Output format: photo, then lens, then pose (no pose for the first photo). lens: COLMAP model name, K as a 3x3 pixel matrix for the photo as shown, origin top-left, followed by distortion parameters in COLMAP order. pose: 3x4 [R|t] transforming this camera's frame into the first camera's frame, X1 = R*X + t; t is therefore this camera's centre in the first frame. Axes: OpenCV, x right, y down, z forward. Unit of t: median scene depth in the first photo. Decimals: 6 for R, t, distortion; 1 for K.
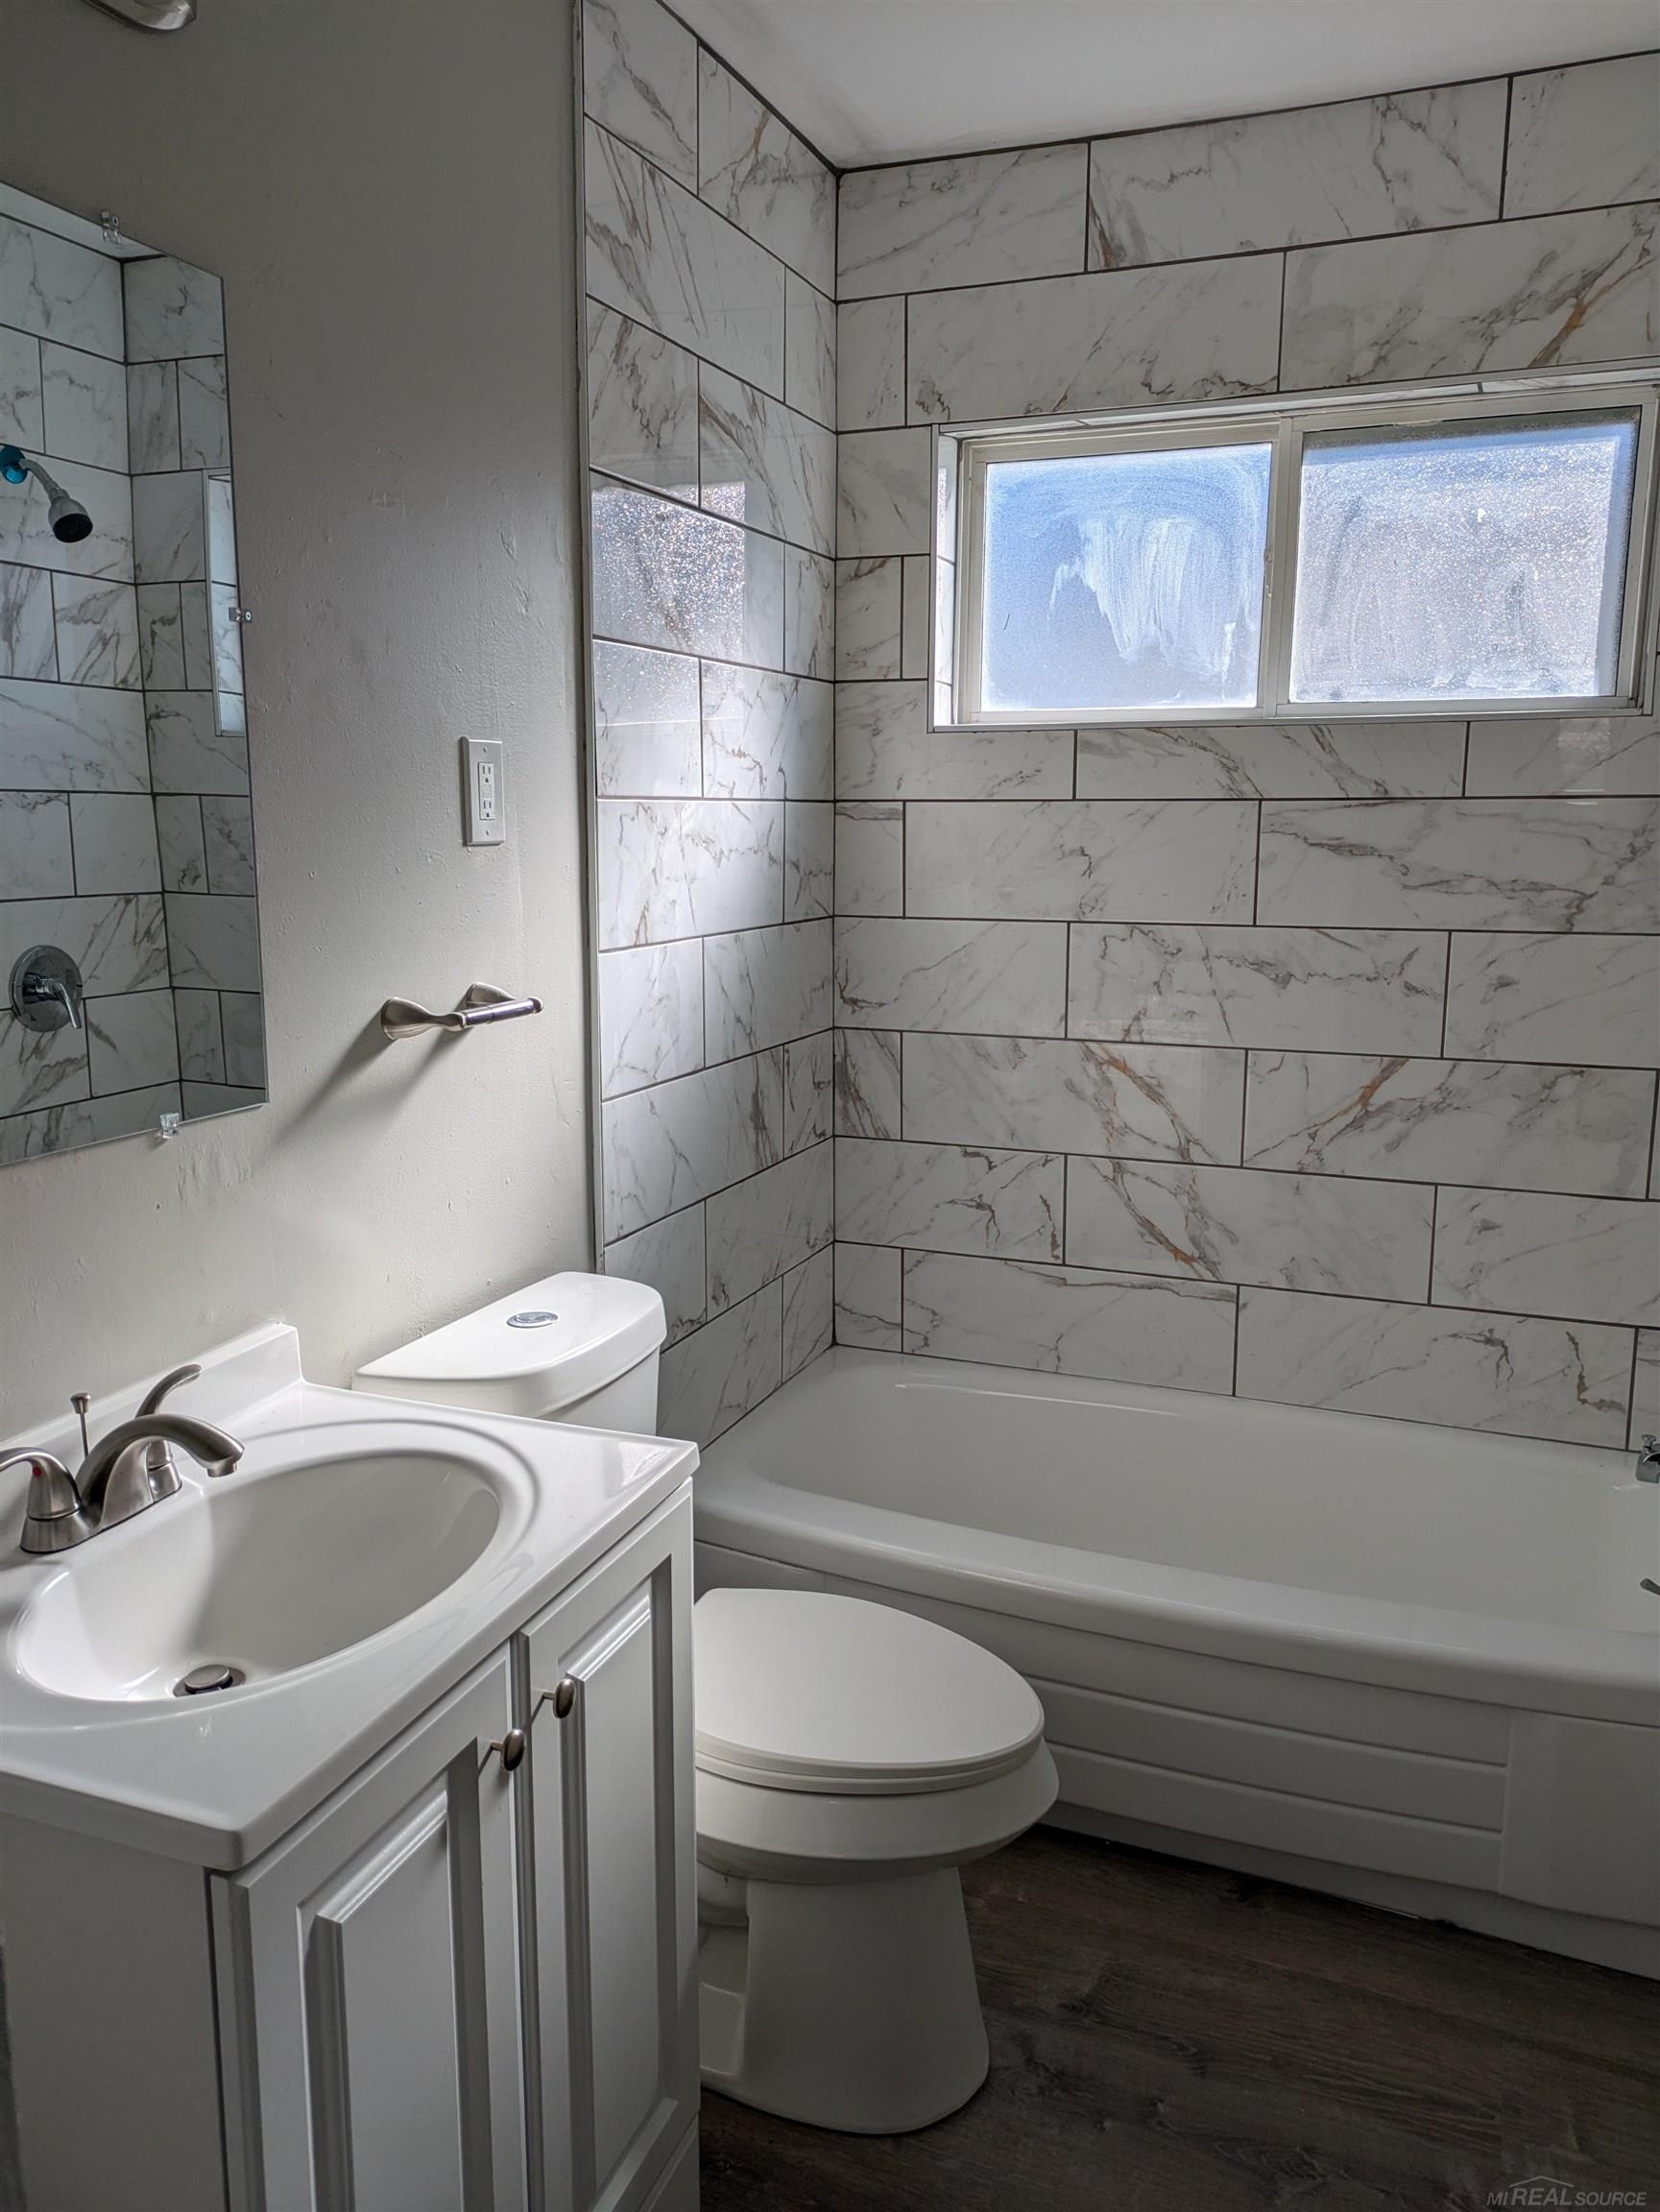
lens RADIAL K [[1627.7, 0, 831.4], [0, 1627.7, 1088.5], [0, 0, 1]] dist [0.060006, -0.053973]
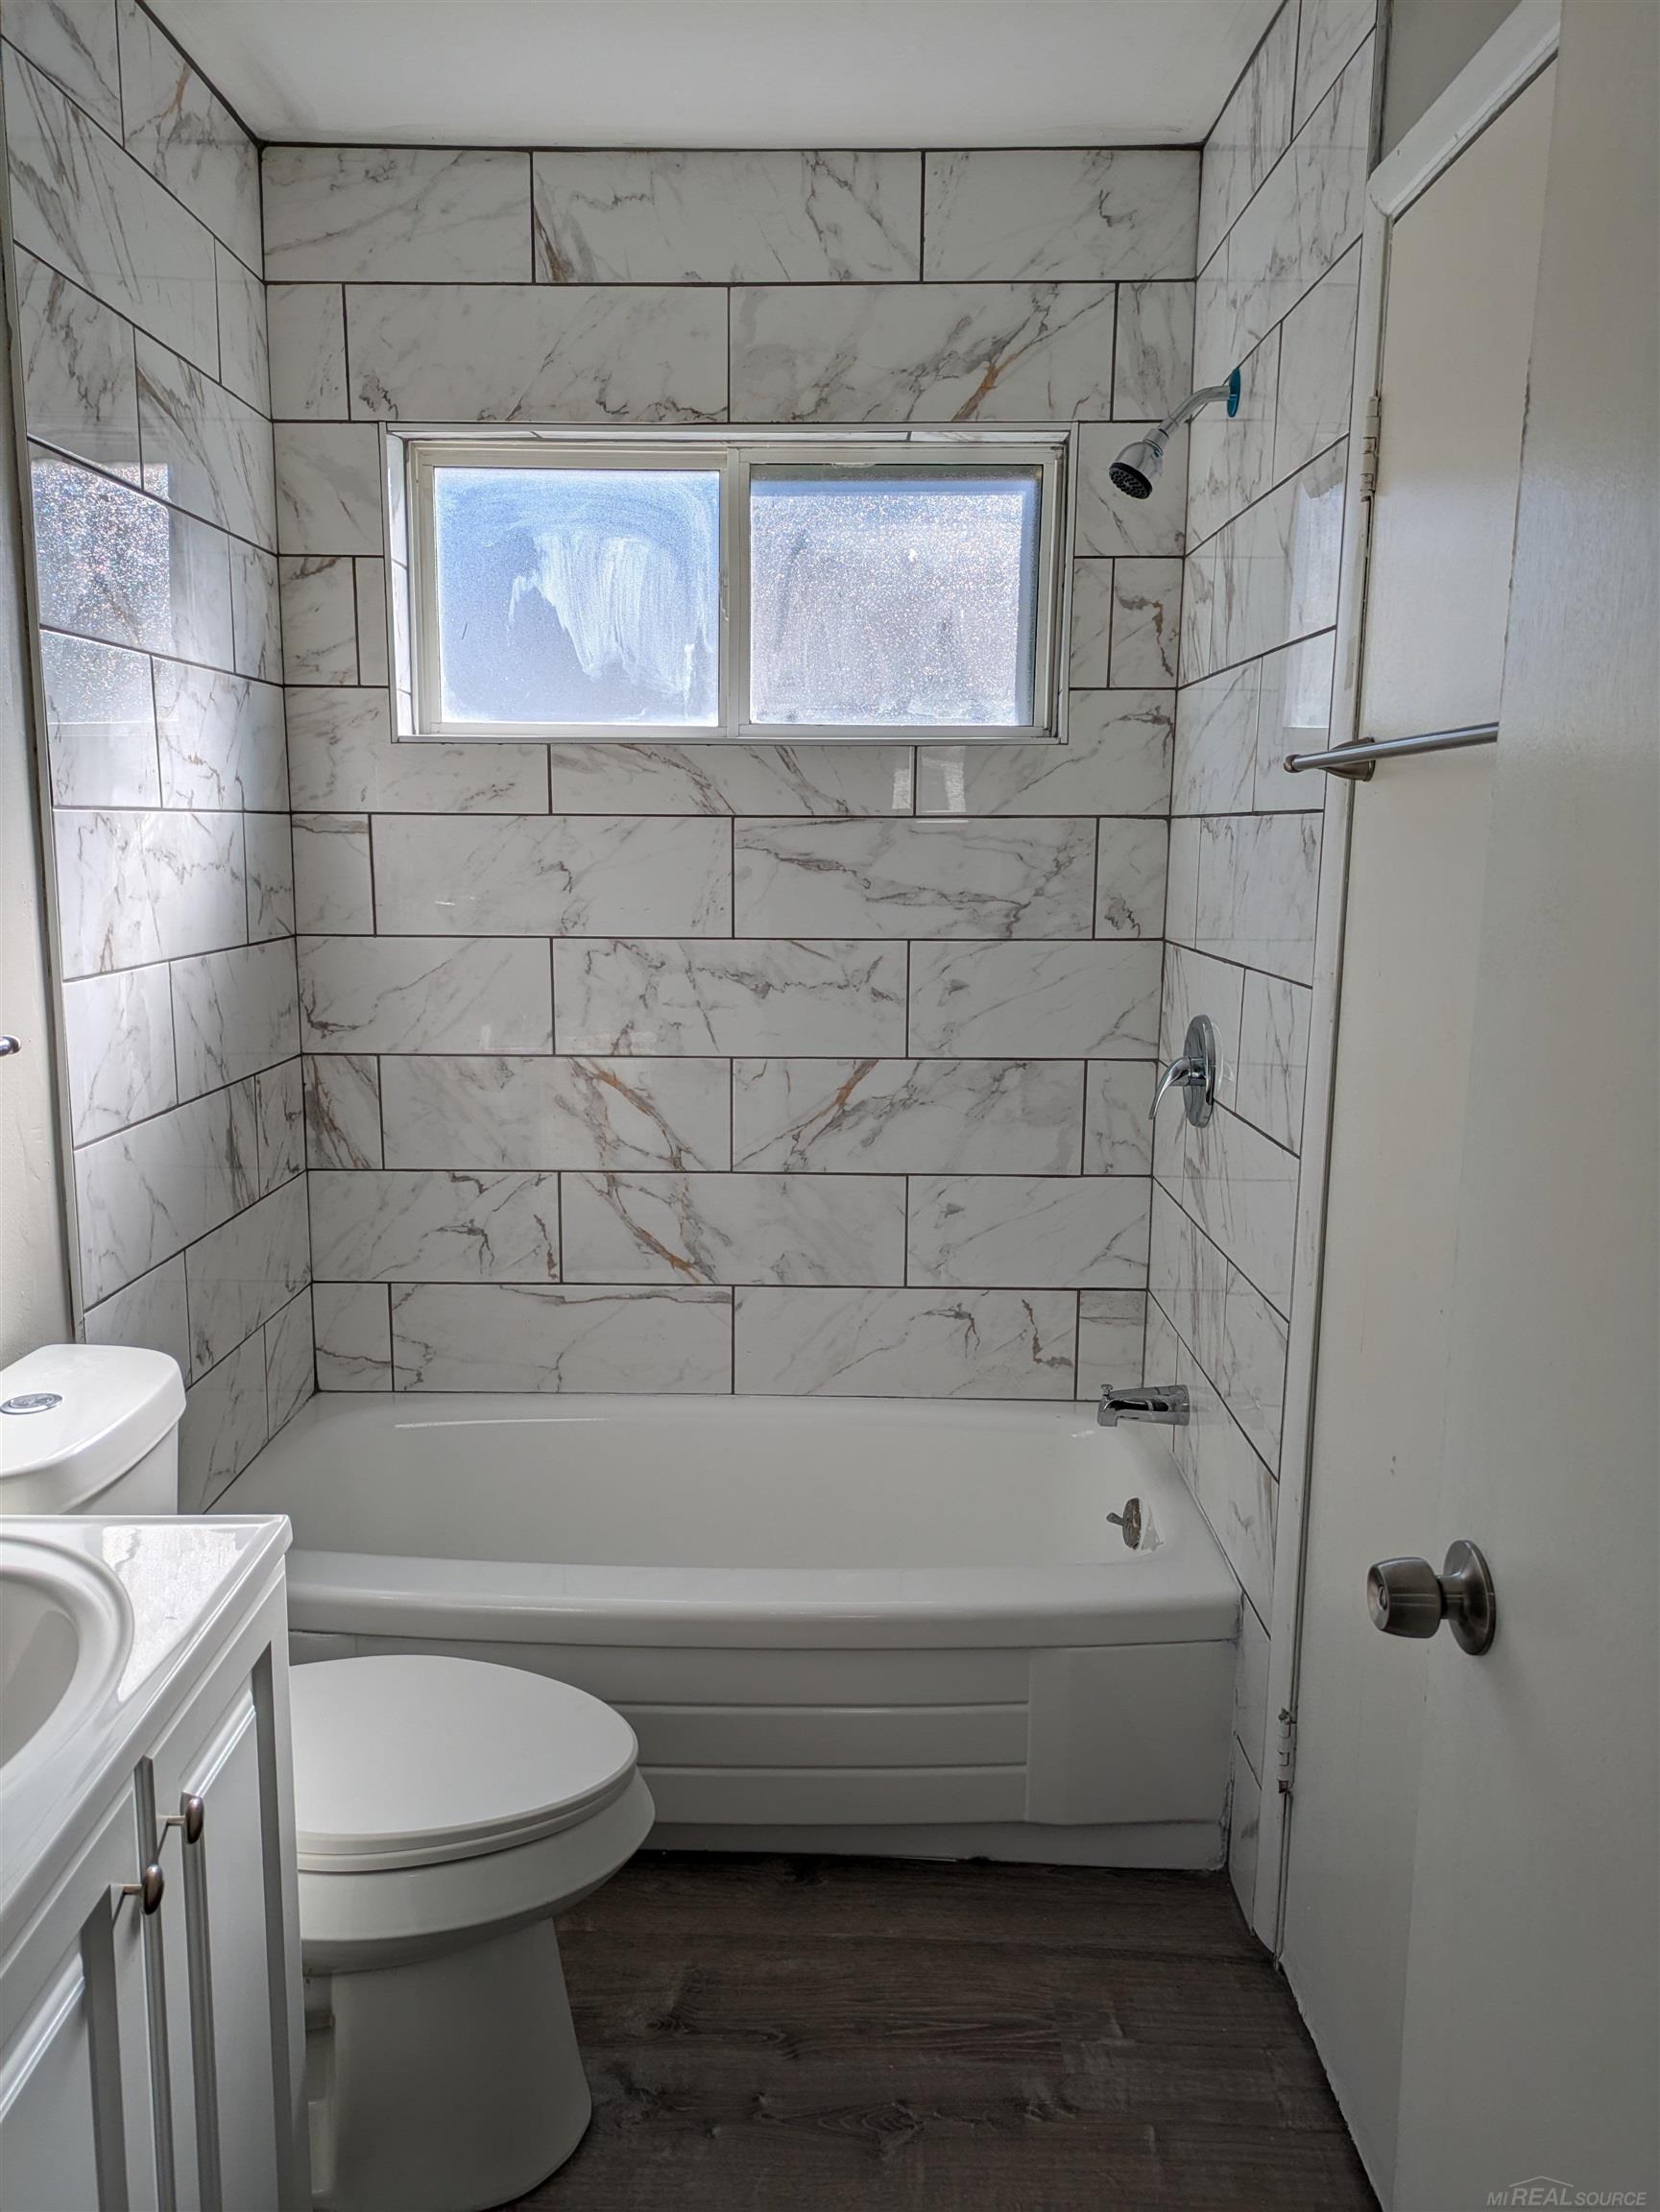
lens RADIAL K [[1631.7, 0, 798.0], [0, 1631.7, 1094.9], [0, 0, 1]] dist [0.066571, -0.066756]
pose [[0.937615, -0.053830, 0.343482, -0.066031], [0.055224, 0.998458, 0.005729, -0.004329], [-0.343260, 0.013597, 0.939142, 0.017593]]
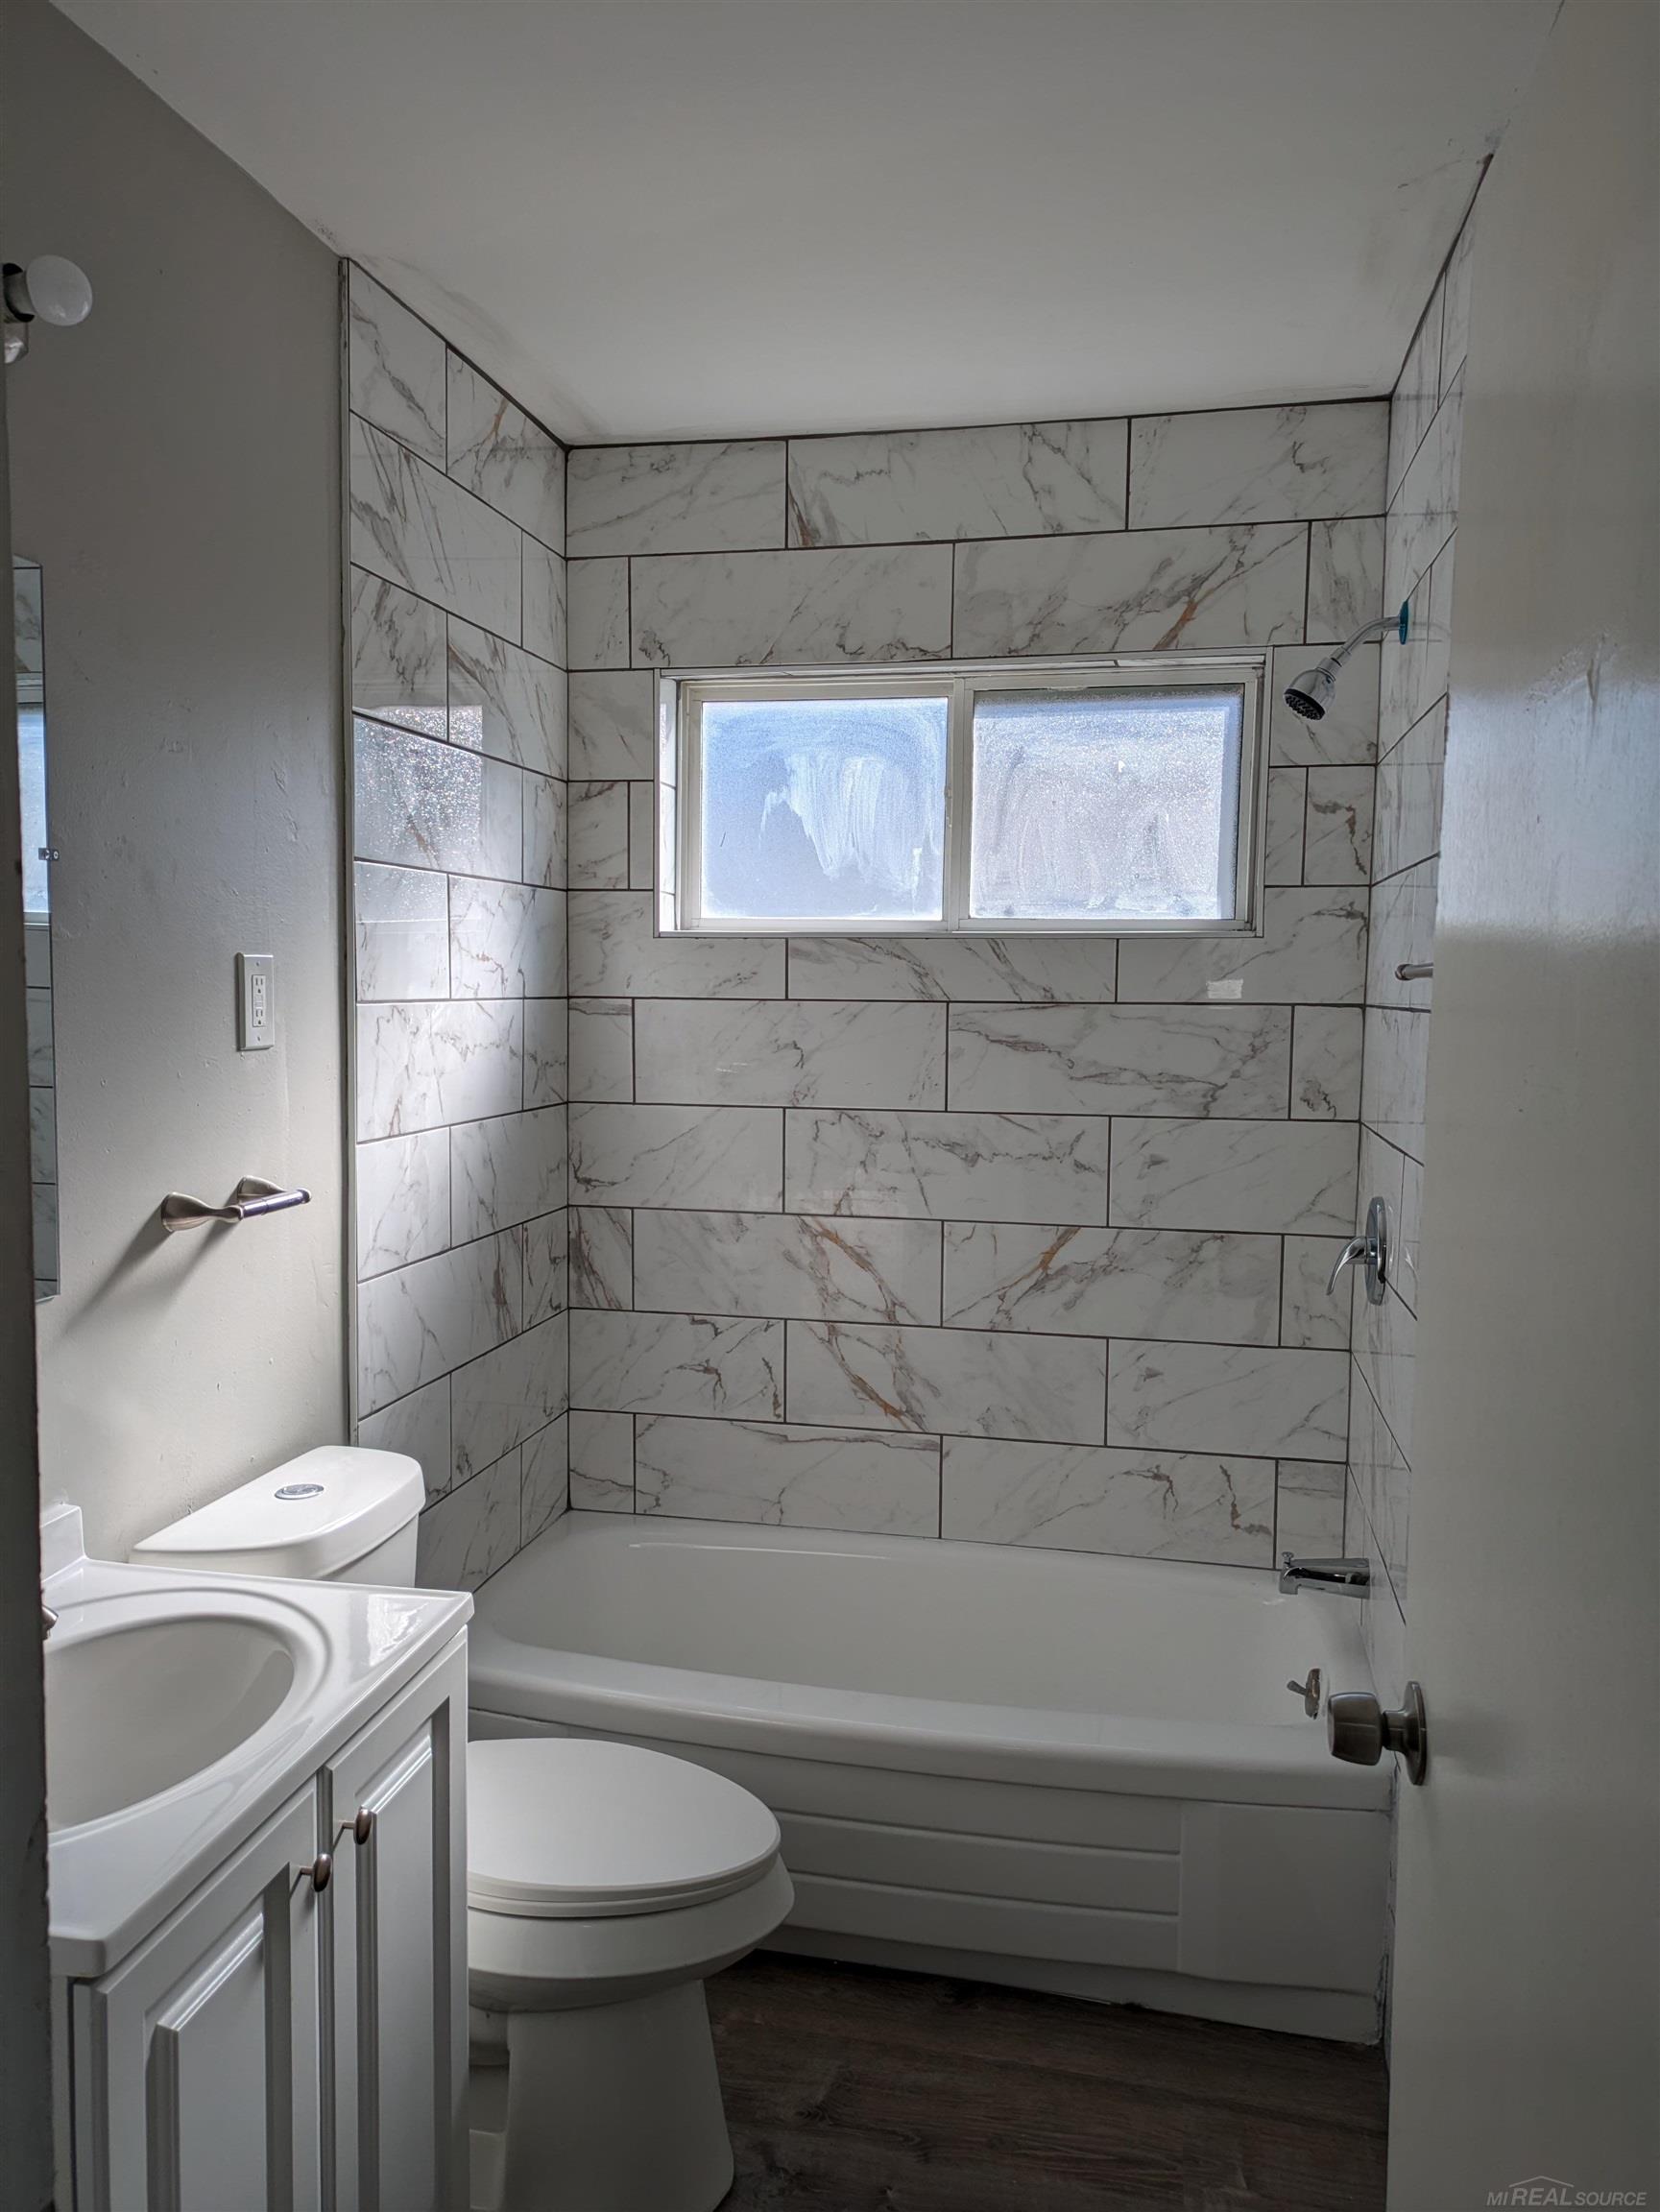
lens RADIAL K [[1612.9, 0, 802.7], [0, 1612.9, 1115.4], [0, 0, 1]] dist [0.069665, -0.064374]
pose [[0.986885, -0.005974, 0.161315, -0.020343], [0.019713, 0.996296, -0.083698, -0.005697], [-0.160217, 0.085780, 0.983347, -0.085899]]
